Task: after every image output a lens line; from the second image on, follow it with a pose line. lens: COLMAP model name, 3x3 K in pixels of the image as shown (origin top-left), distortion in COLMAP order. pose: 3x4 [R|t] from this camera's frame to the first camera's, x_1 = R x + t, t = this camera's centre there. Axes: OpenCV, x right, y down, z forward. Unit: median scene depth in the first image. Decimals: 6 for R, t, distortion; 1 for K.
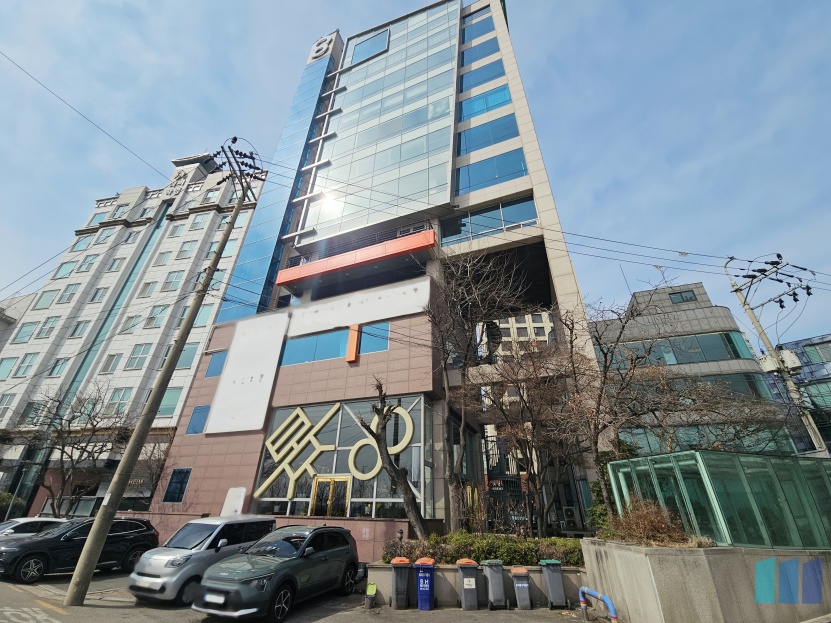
lens RADIAL K [[336.6, 0, 413.5], [0, 336.6, 313.7], [0, 0, 1]] dist [0.000196, -0.002805]
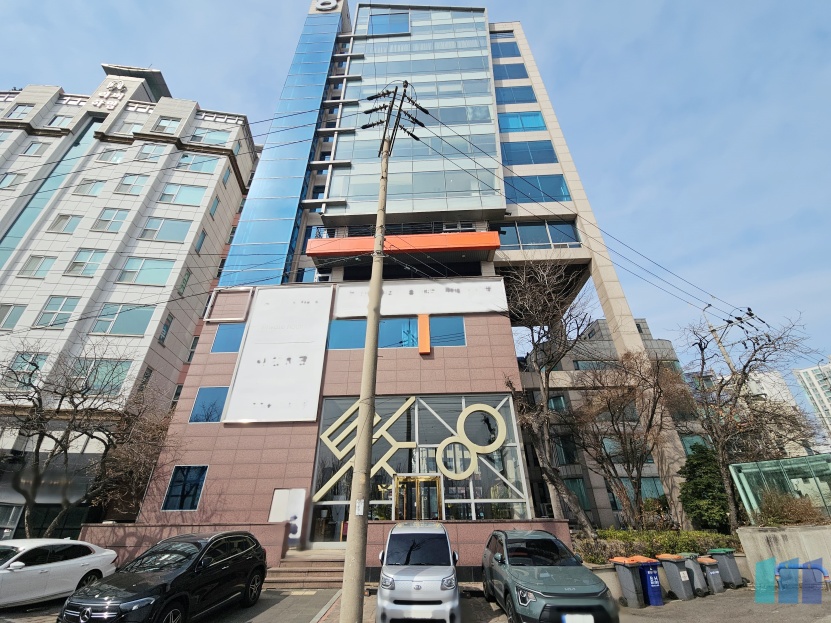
lens RADIAL K [[336.6, 0, 414.3], [0, 336.6, 313.9], [0, 0, 1]] dist [0.000196, -0.002805]
pose [[0.944261, 0.143026, 0.296503, -0.454324], [-0.143981, 0.989403, -0.018734, 0.049674], [-0.296040, -0.025001, 0.954848, 0.106582]]
